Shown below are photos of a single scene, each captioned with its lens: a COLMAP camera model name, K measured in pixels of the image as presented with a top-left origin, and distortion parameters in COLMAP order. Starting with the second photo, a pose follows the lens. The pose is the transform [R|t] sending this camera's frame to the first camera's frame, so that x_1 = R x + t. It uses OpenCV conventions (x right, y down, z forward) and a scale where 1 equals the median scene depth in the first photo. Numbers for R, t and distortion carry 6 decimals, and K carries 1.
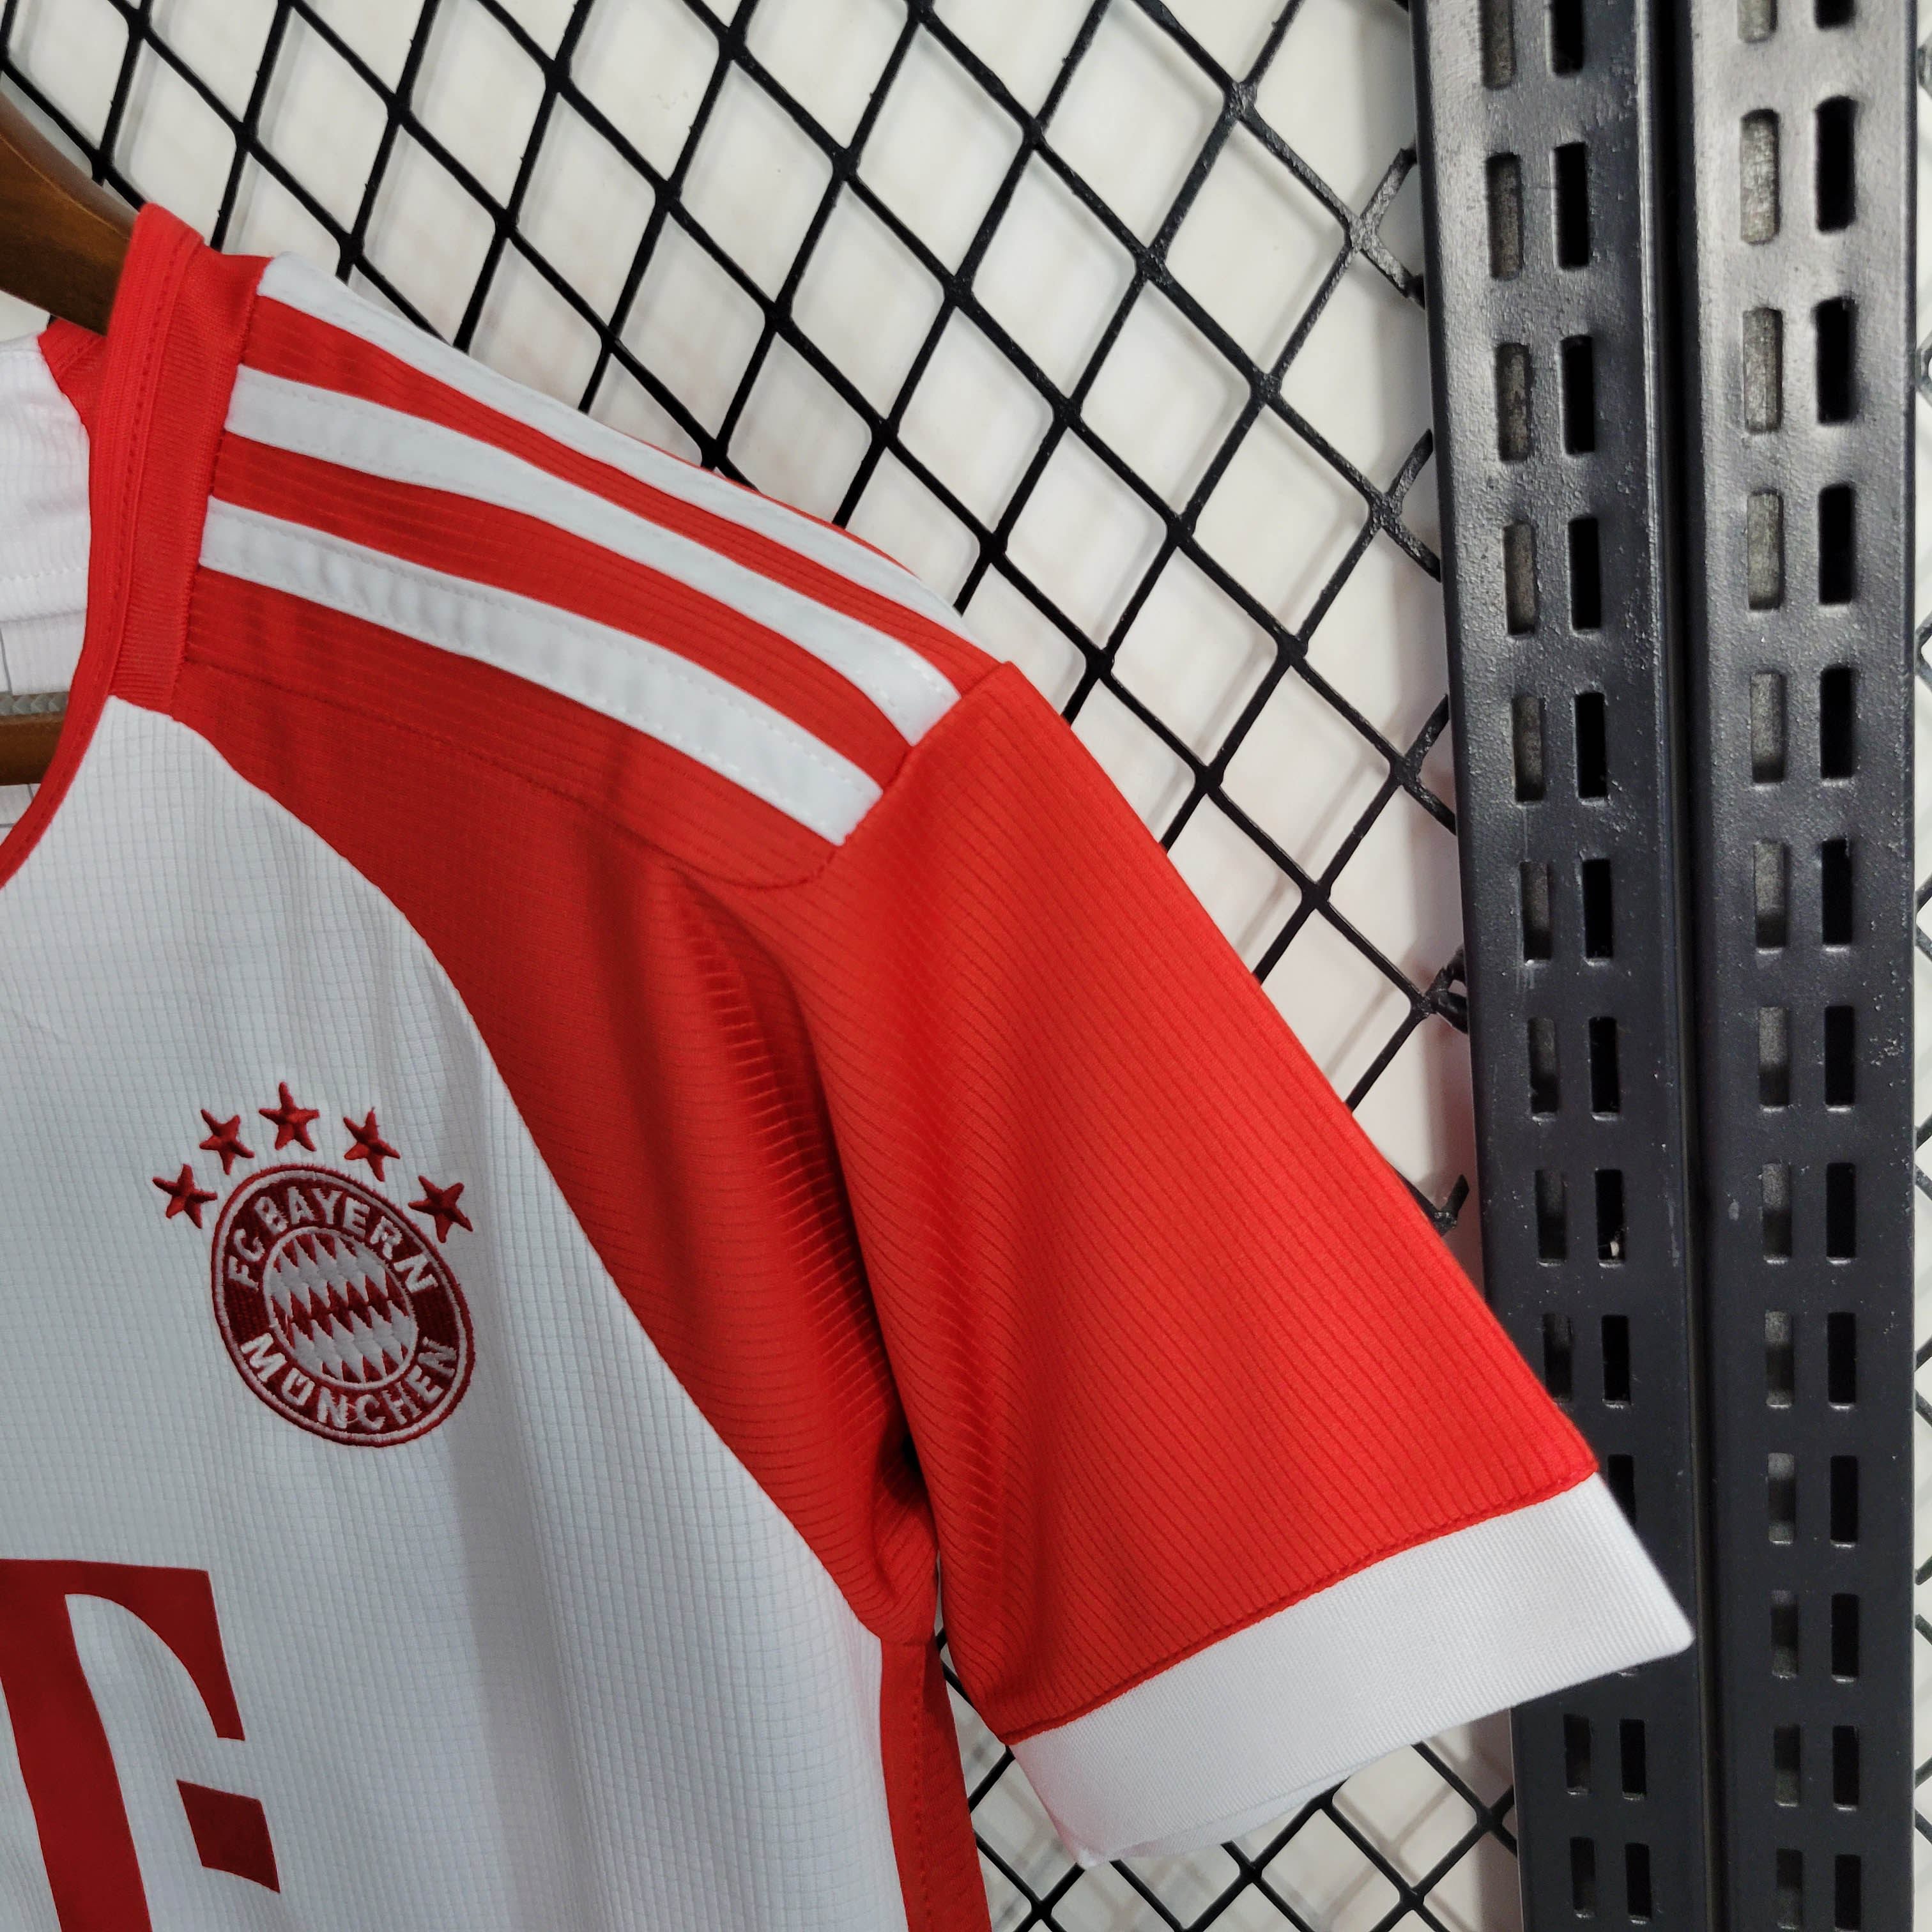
lens RADIAL K [[2065.9, 0, 932.1], [0, 2065.9, 953.3], [0, 0, 1]] dist [-0.015453, 0.029941]
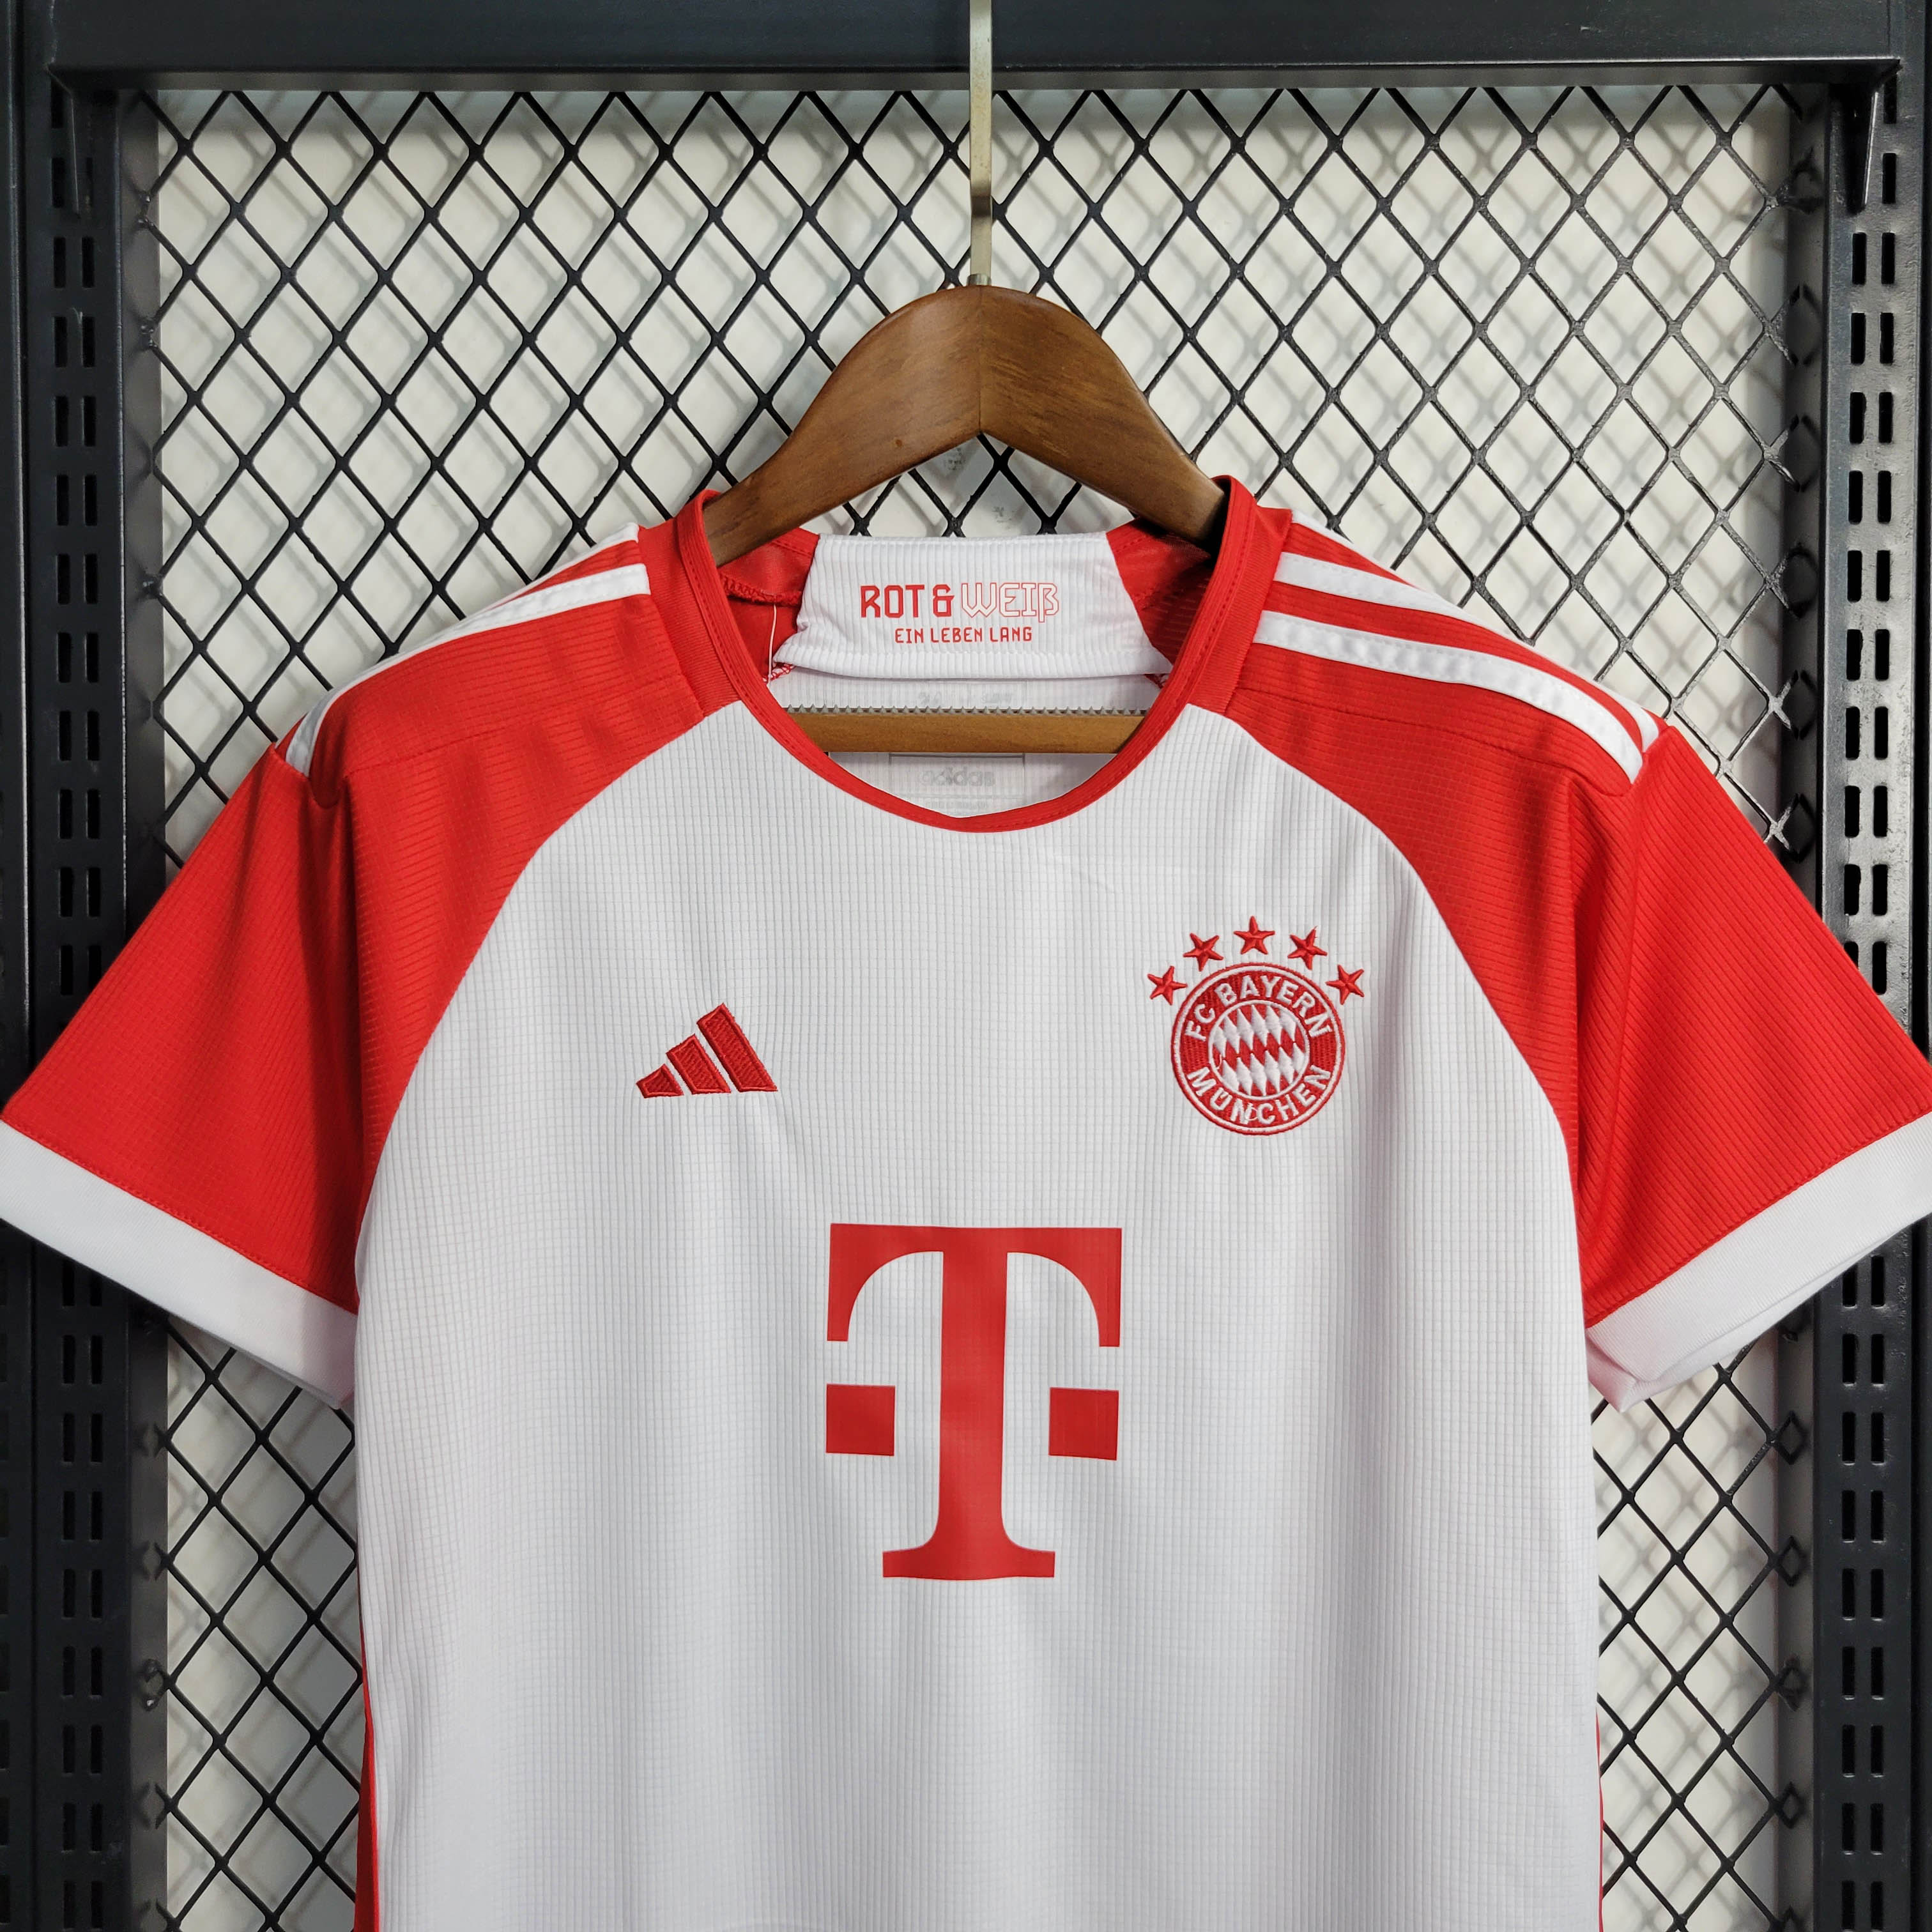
lens RADIAL K [[2022.4, 0, 966.0], [0, 2022.4, 966.0], [0, 0, 1]] dist [0.006681, 0.010224]
pose [[0.952441, 0.123335, 0.278649, -1.029745], [-0.039085, 0.956322, -0.289692, 0.622306], [-0.302207, 0.265024, 0.915660, -0.549541]]
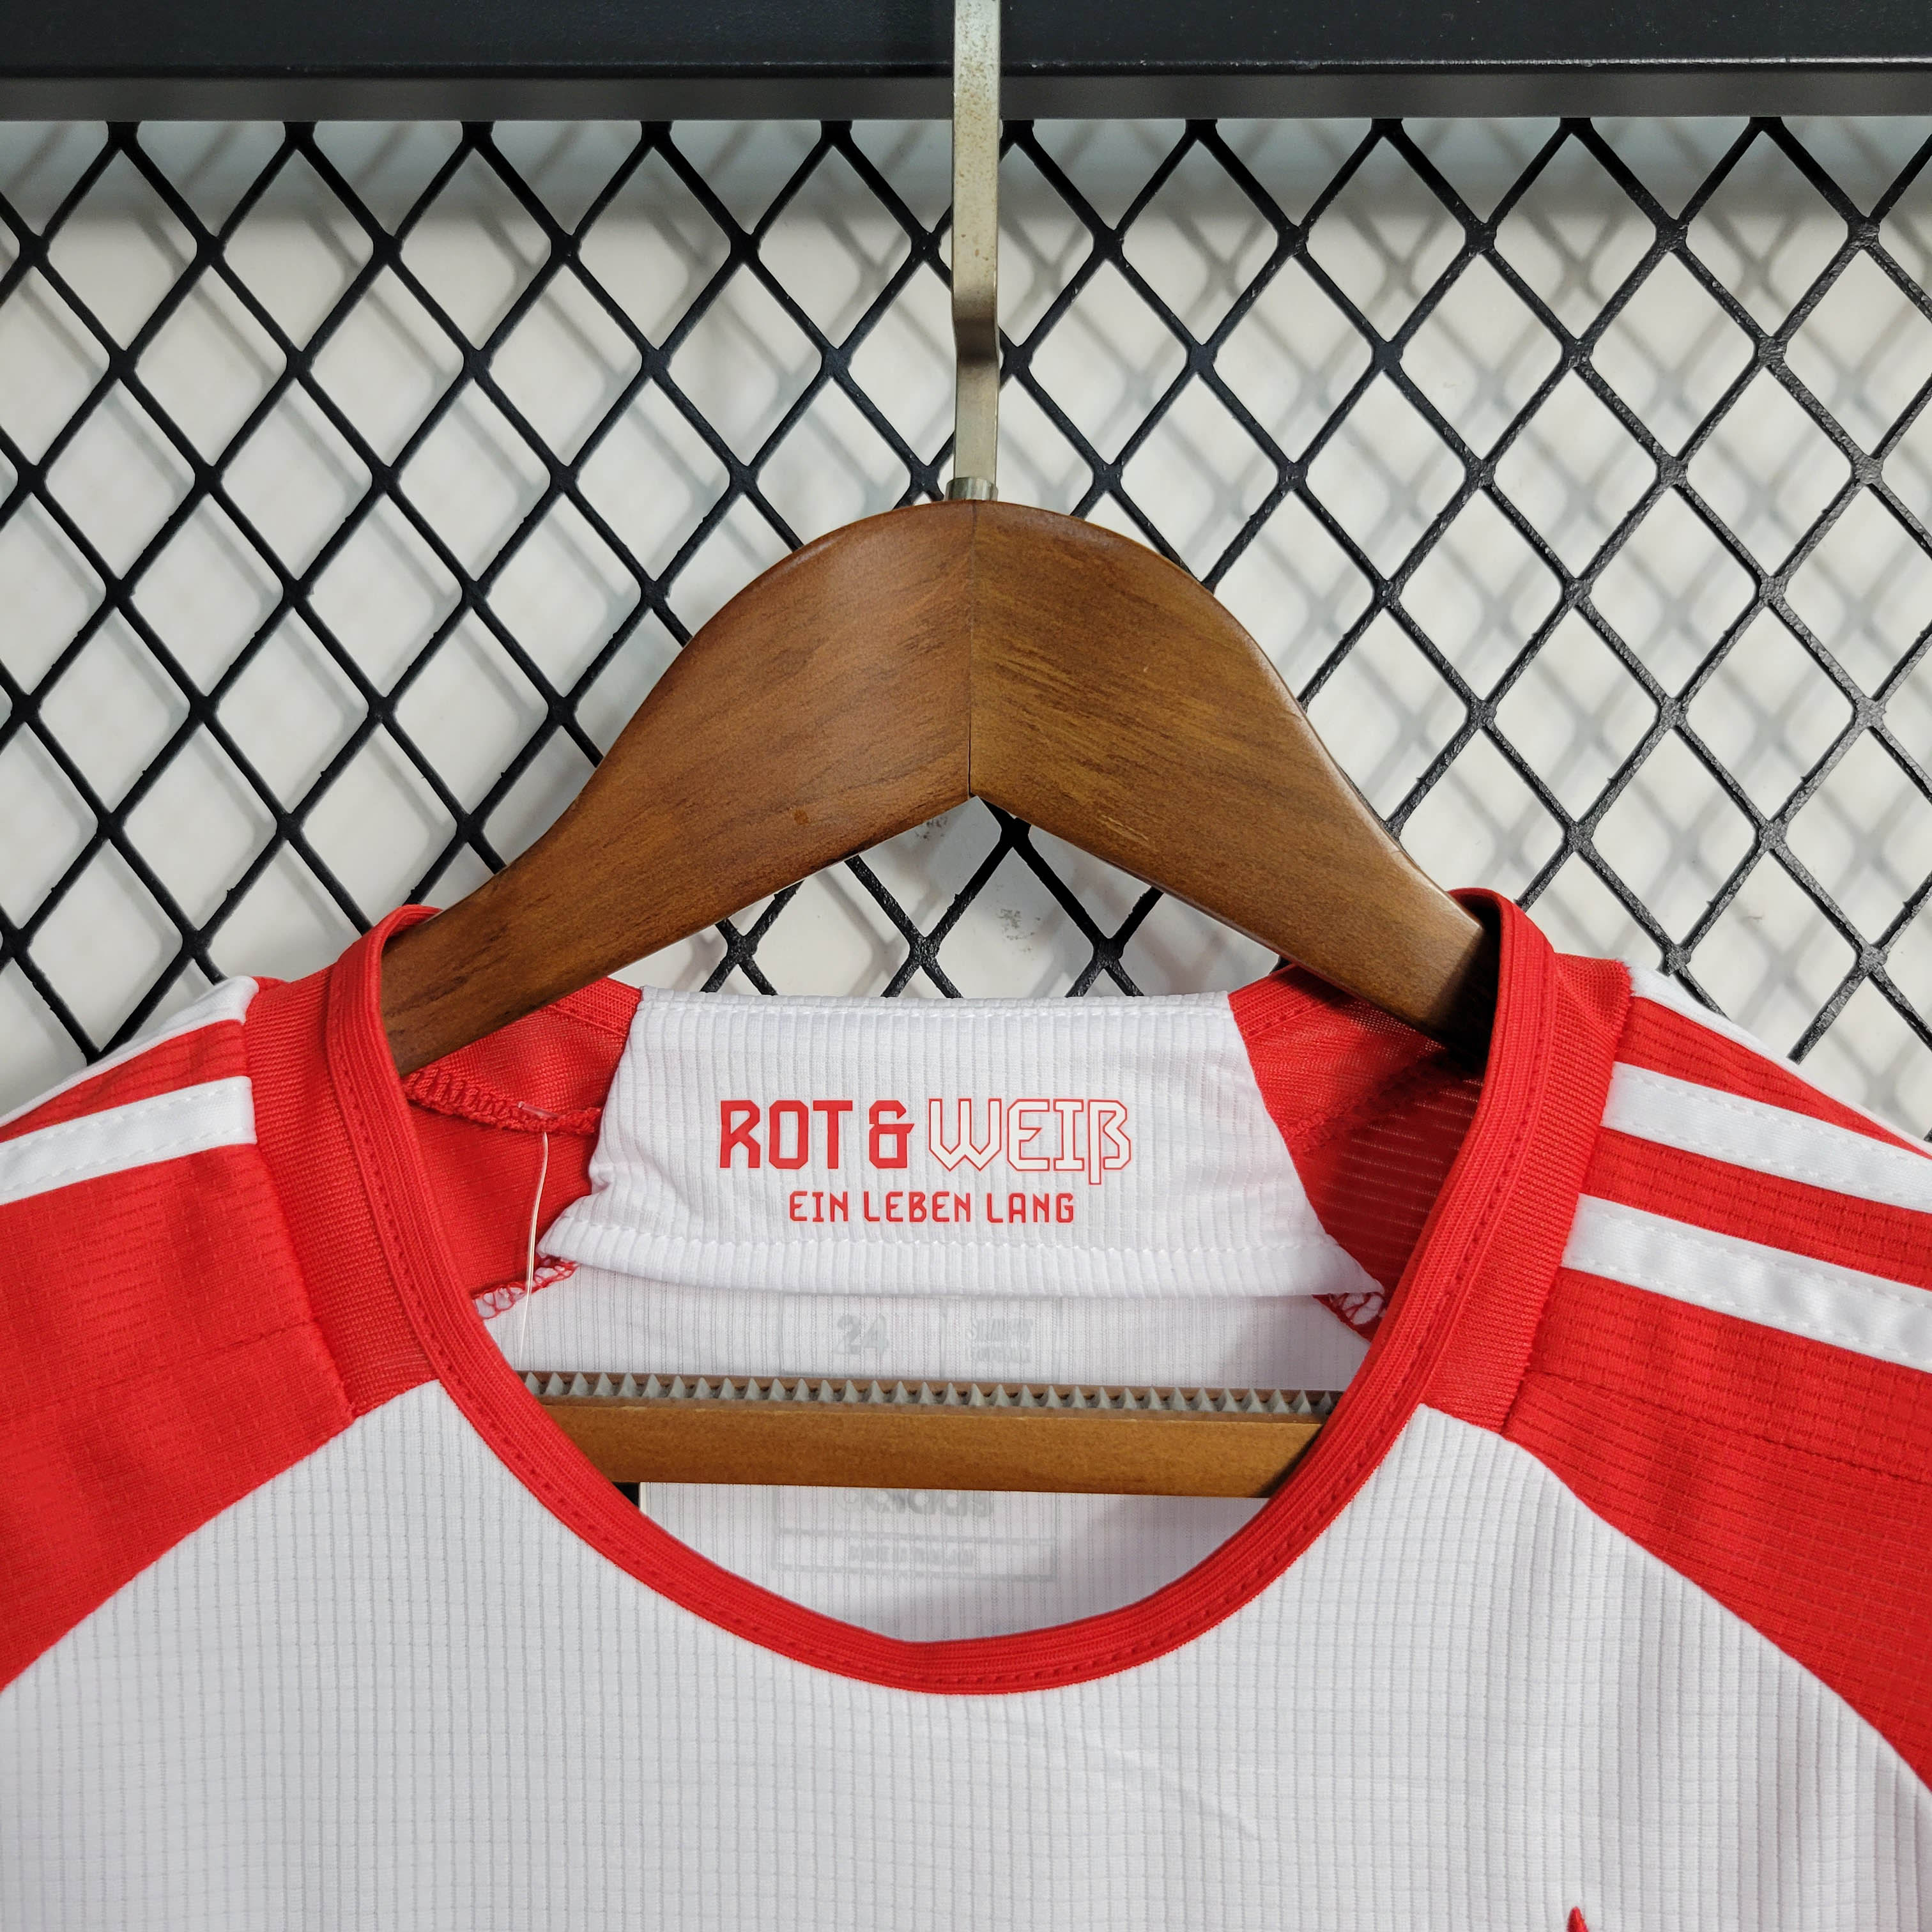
lens RADIAL K [[2065.9, 0, 932.1], [0, 2065.9, 953.3], [0, 0, 1]] dist [-0.015453, 0.029941]
pose [[0.957957, 0.161399, 0.237210, -0.786781], [-0.061318, 0.922838, -0.380276, 0.039332], [-0.280283, 0.349743, 0.893936, 0.214835]]
